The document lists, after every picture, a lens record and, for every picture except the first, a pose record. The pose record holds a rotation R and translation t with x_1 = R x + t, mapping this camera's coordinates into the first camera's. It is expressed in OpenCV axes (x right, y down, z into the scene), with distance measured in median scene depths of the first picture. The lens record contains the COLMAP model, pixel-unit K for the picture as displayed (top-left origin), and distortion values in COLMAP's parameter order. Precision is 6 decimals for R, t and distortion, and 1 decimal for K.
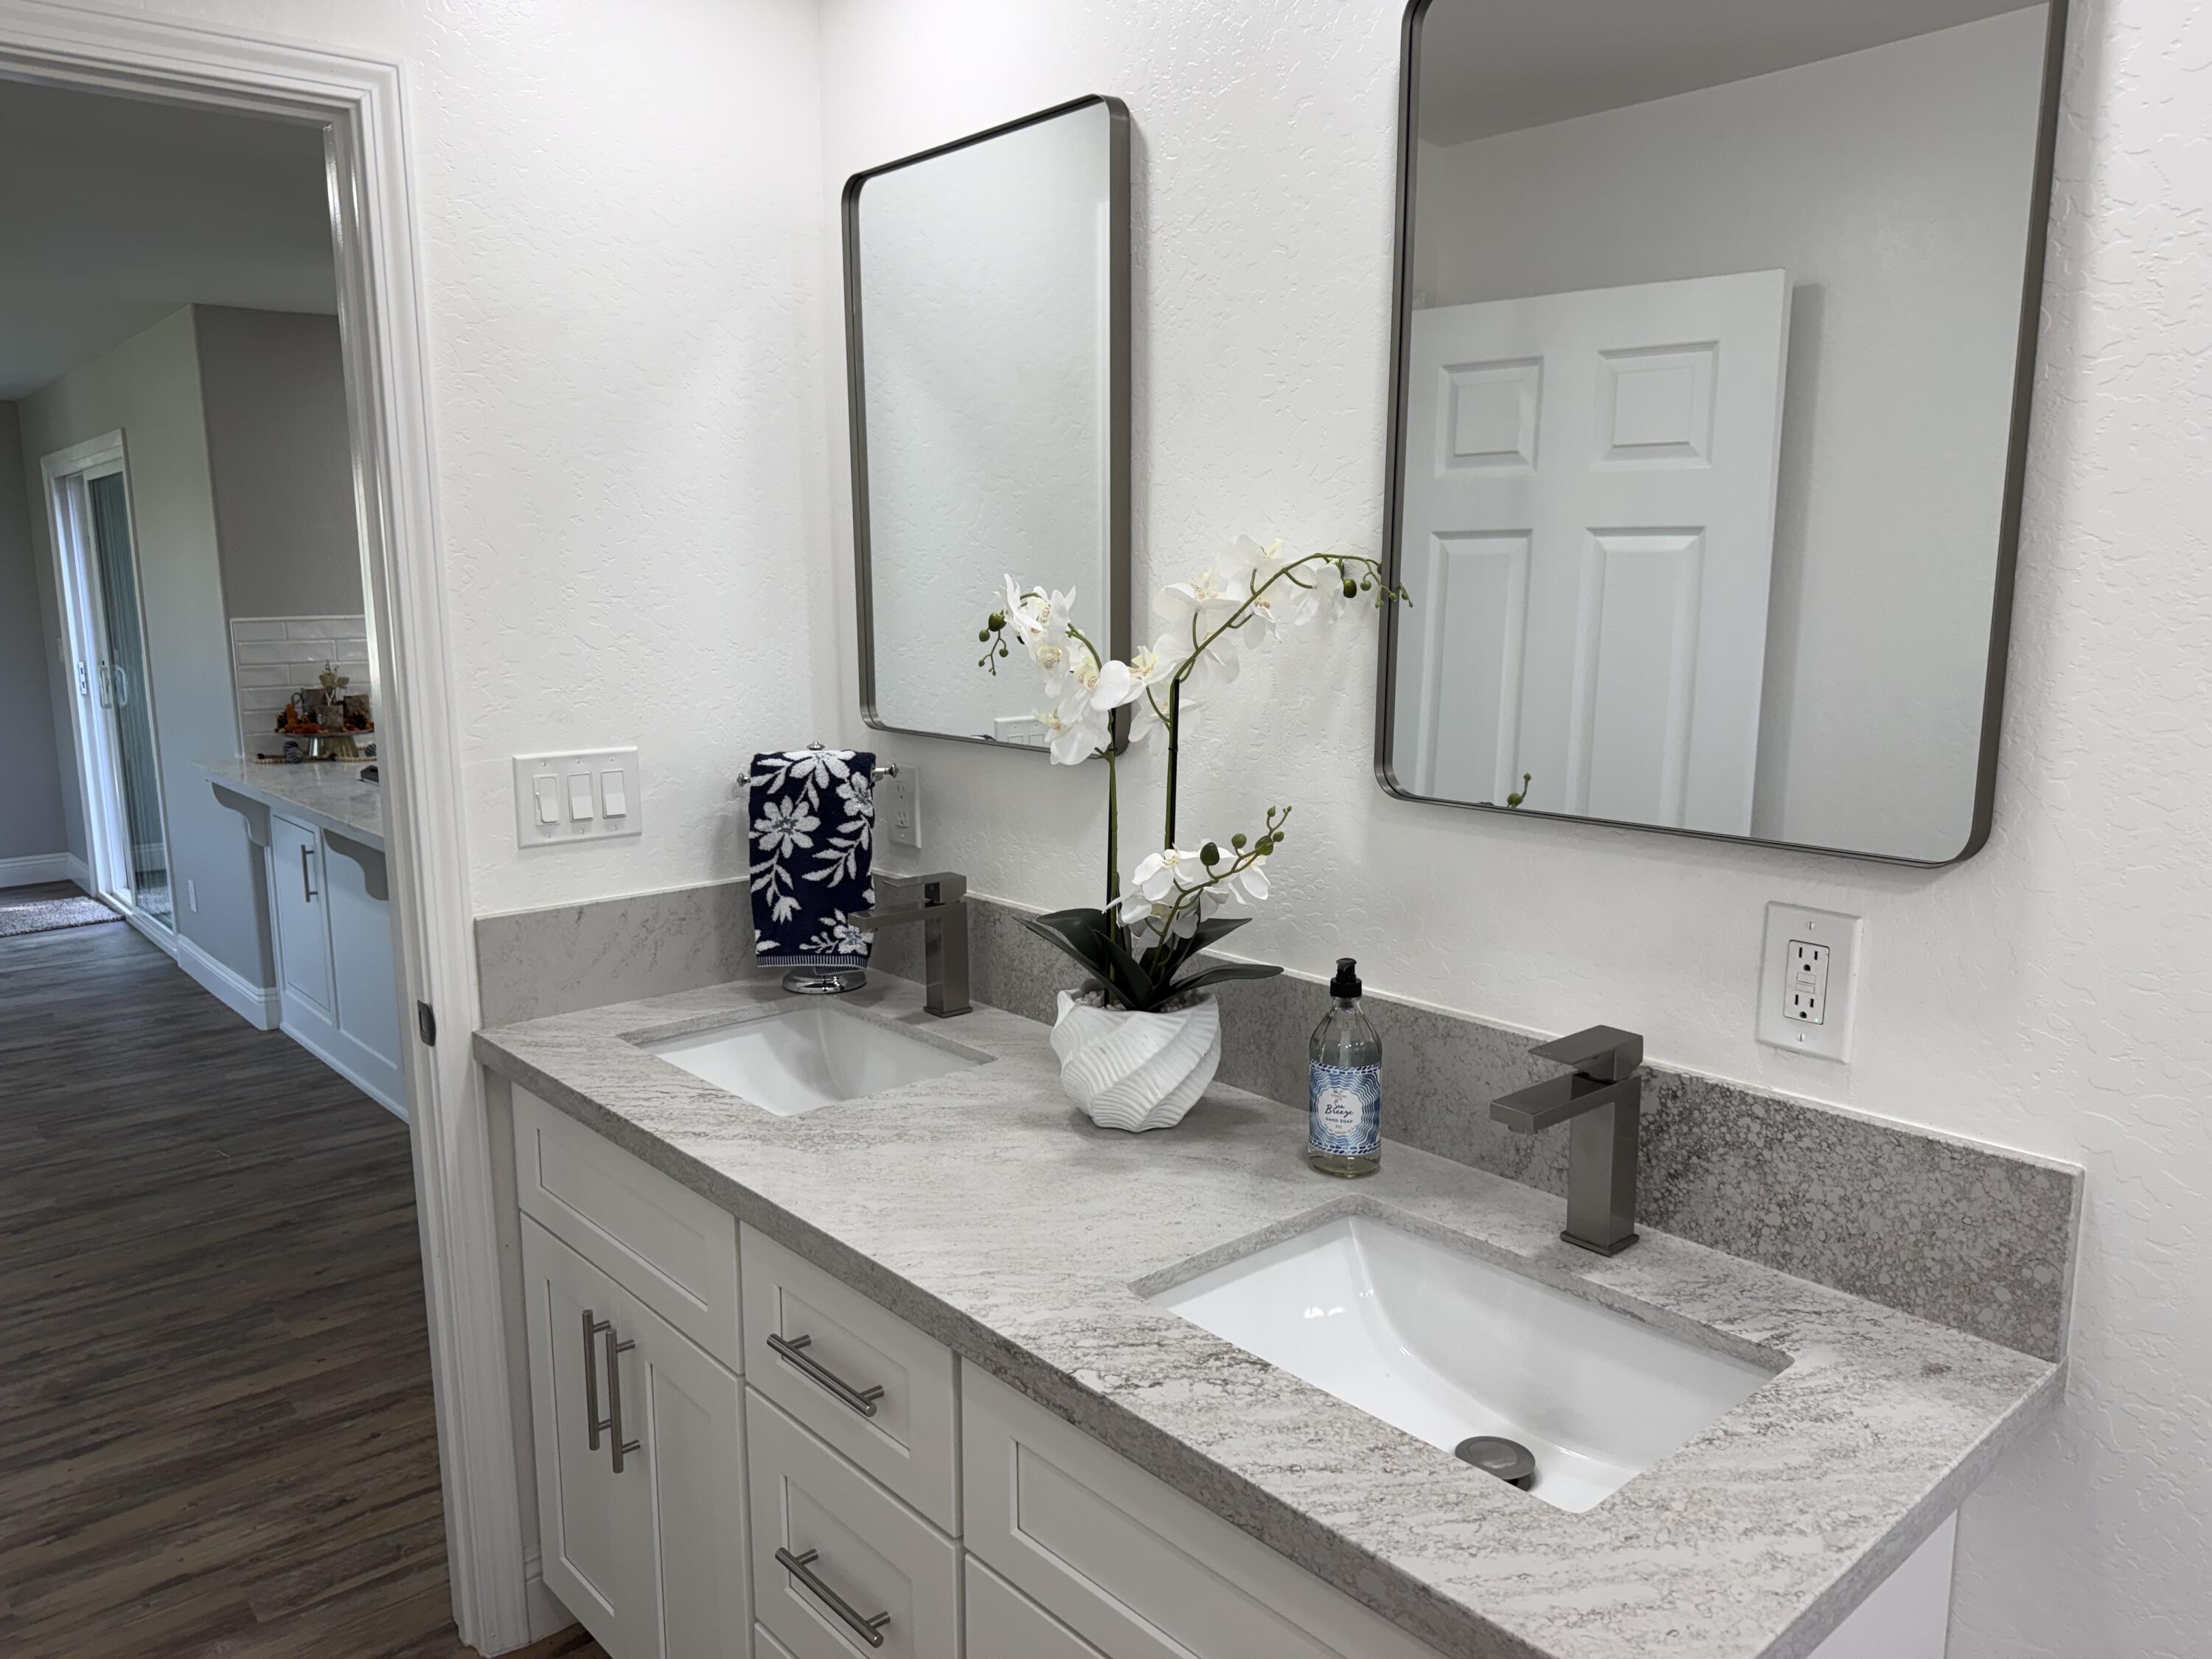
lens RADIAL K [[1547.9, 0, 1076.3], [0, 1547.9, 851.1], [0, 0, 1]] dist [0.065043, -0.085489]
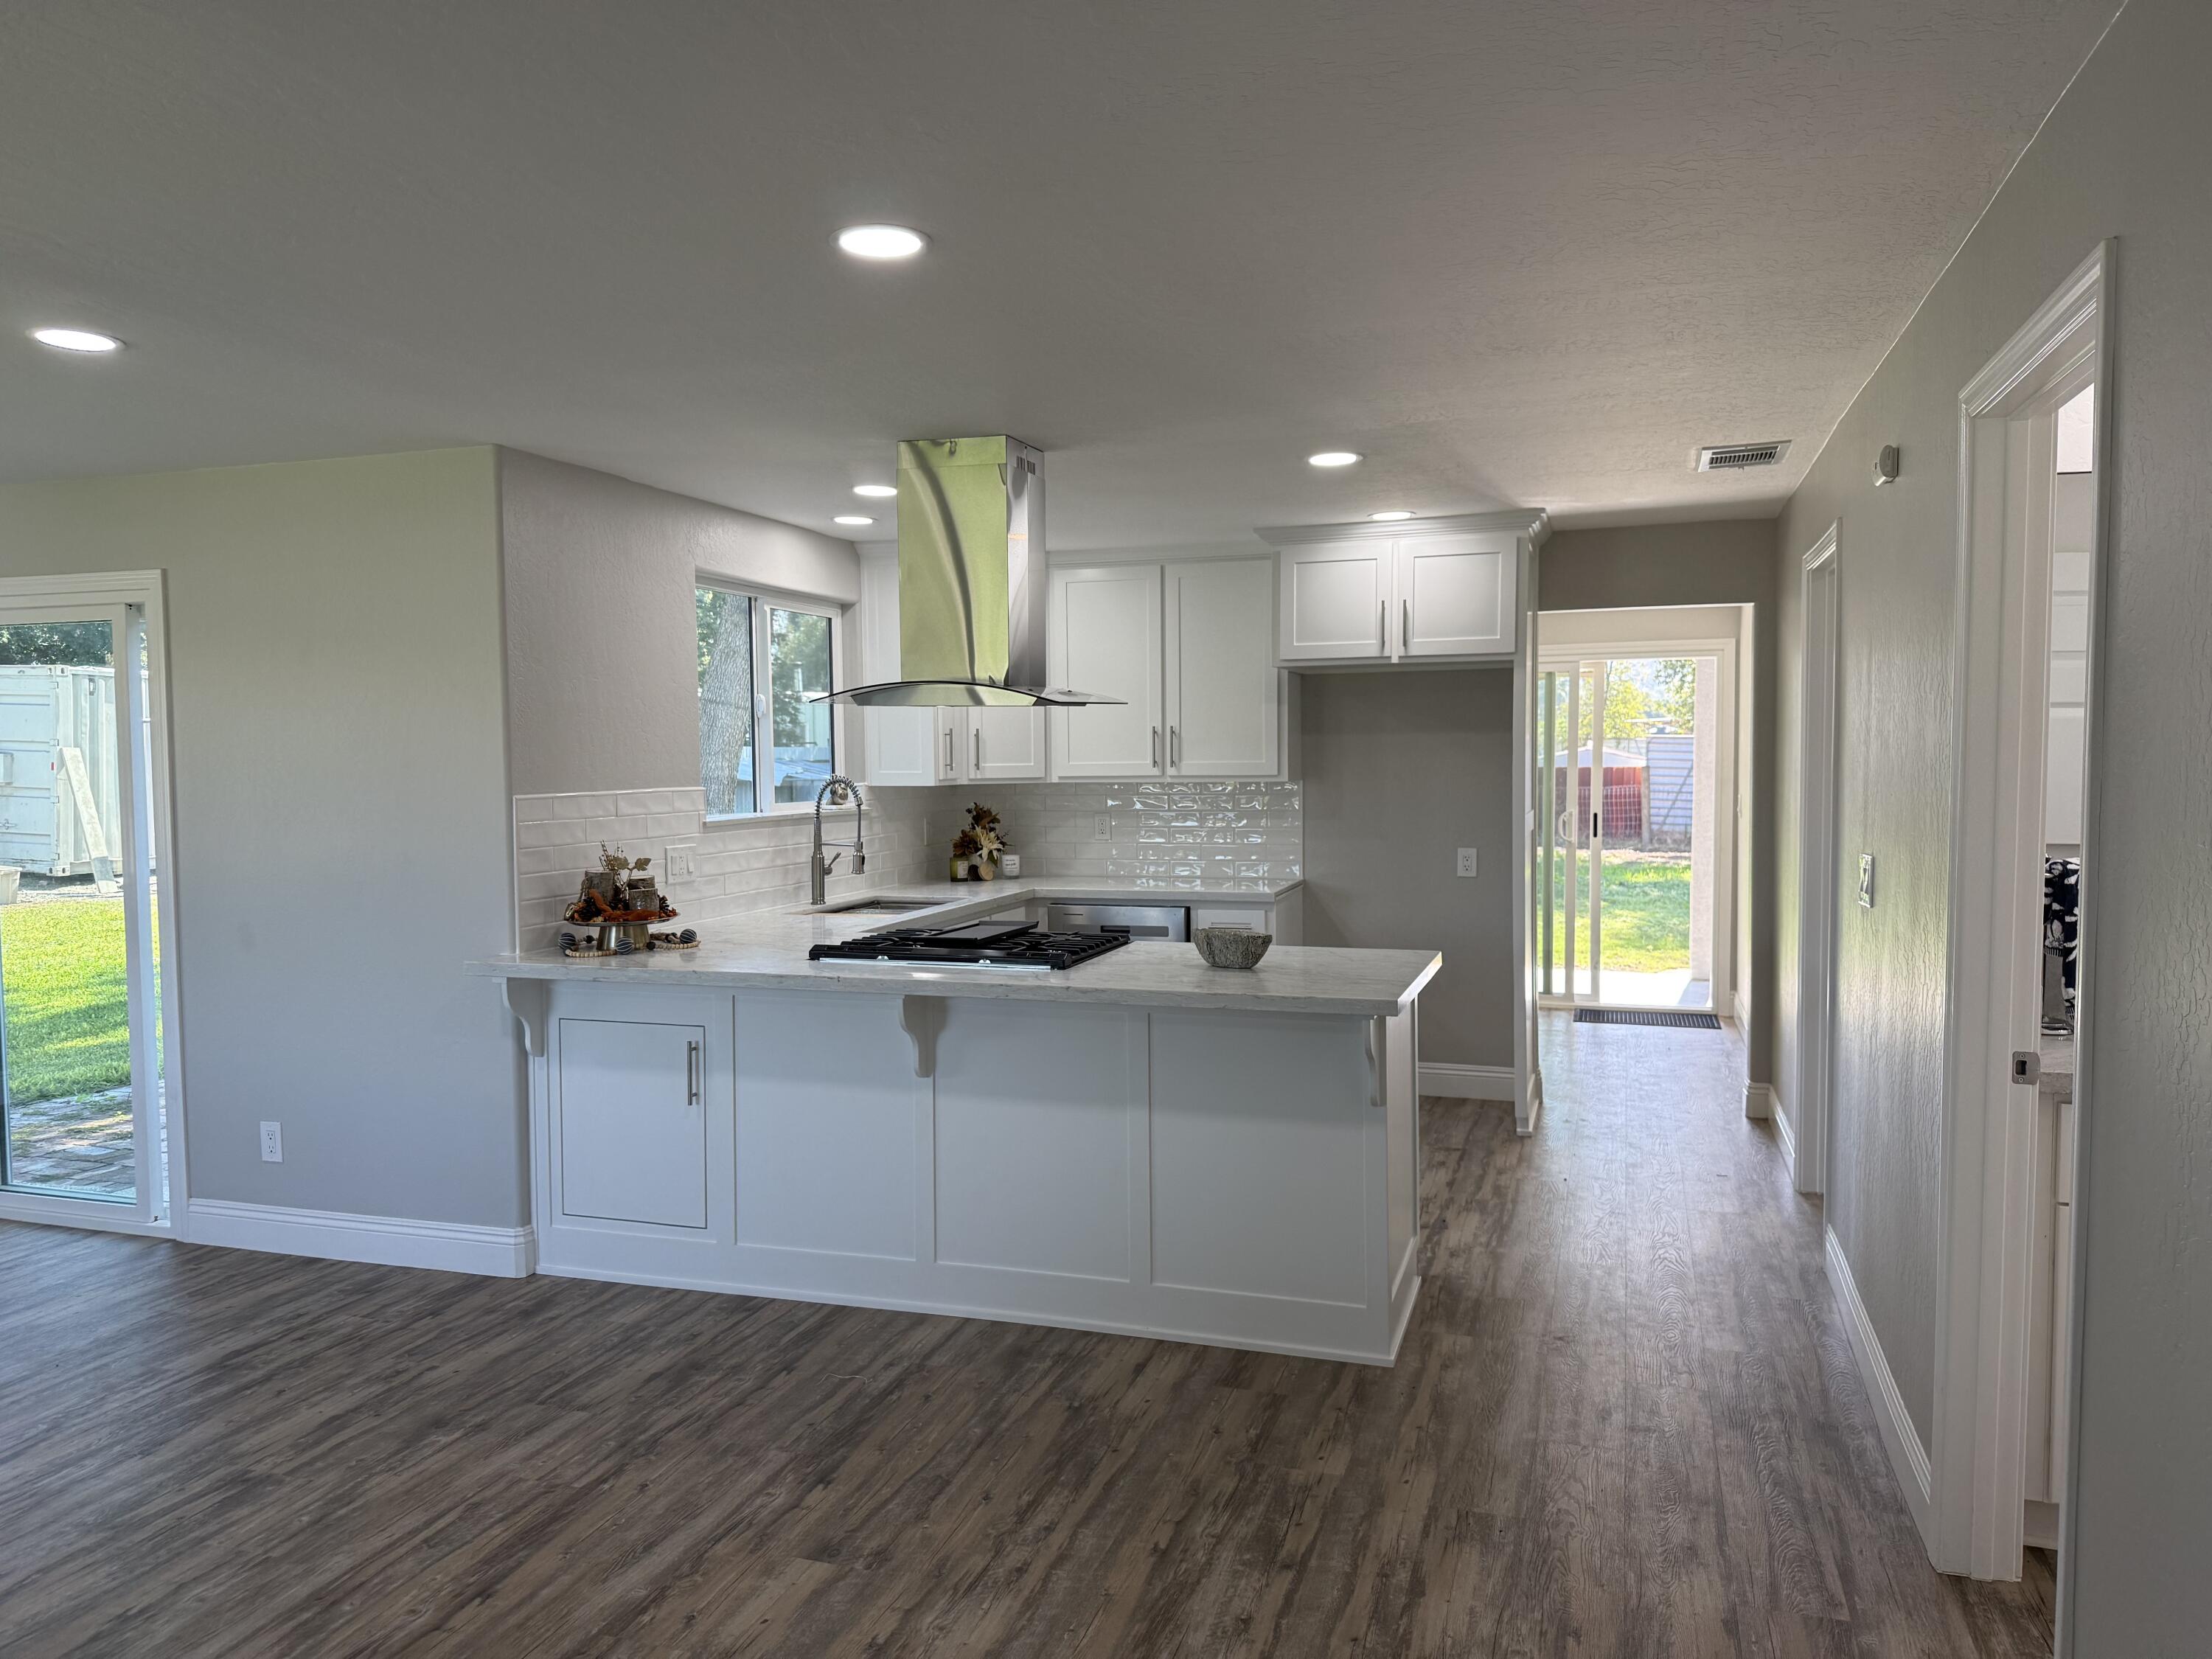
lens RADIAL K [[1547.9, 0, 1103.9], [0, 1547.9, 820.7], [0, 0, 1]] dist [0.065043, -0.085489]
pose [[0.854334, -0.020725, 0.519311, -0.722449], [0.088907, 0.990304, -0.106743, -0.012547], [-0.512064, 0.137365, 0.847893, 0.090662]]
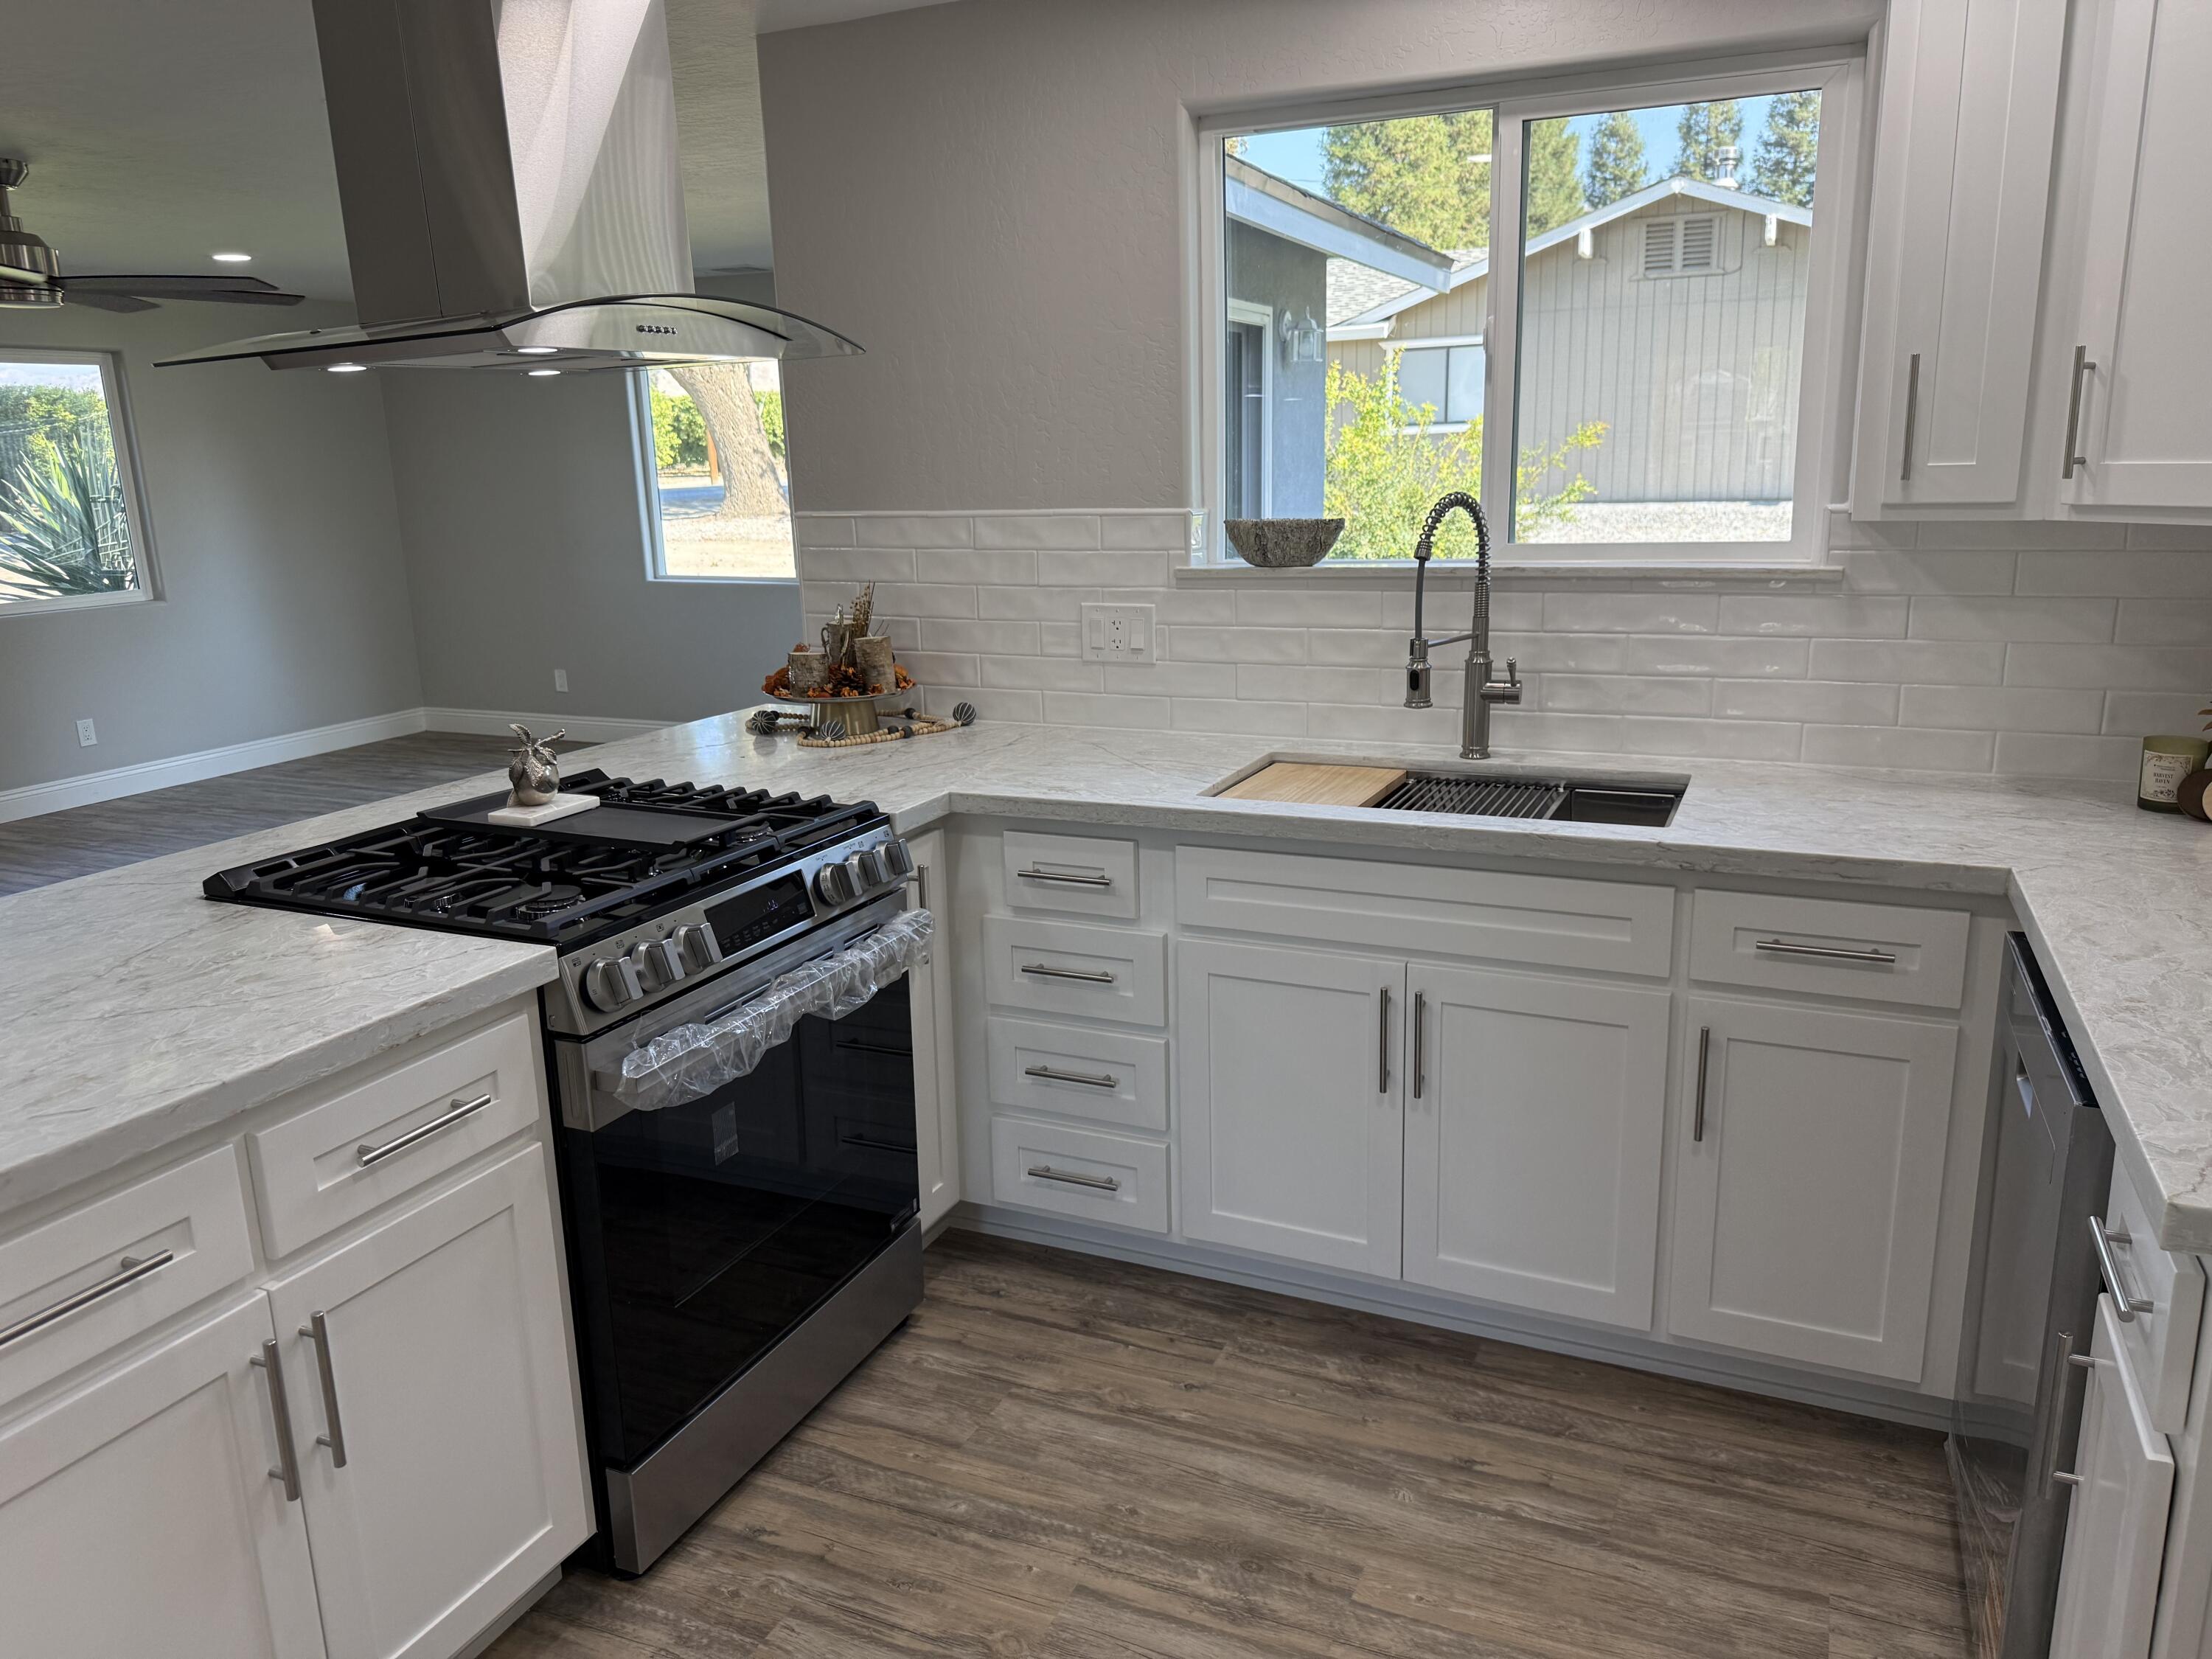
lens RADIAL K [[1547.9, 0, 1113.5], [0, 1547.9, 833.9], [0, 0, 1]] dist [0.065043, -0.085489]
pose [[0.430224, 0.214076, -0.876971, 0.162546], [-0.135128, 0.975801, 0.171910, -0.148742], [0.892551, 0.044544, 0.448741, 0.831926]]
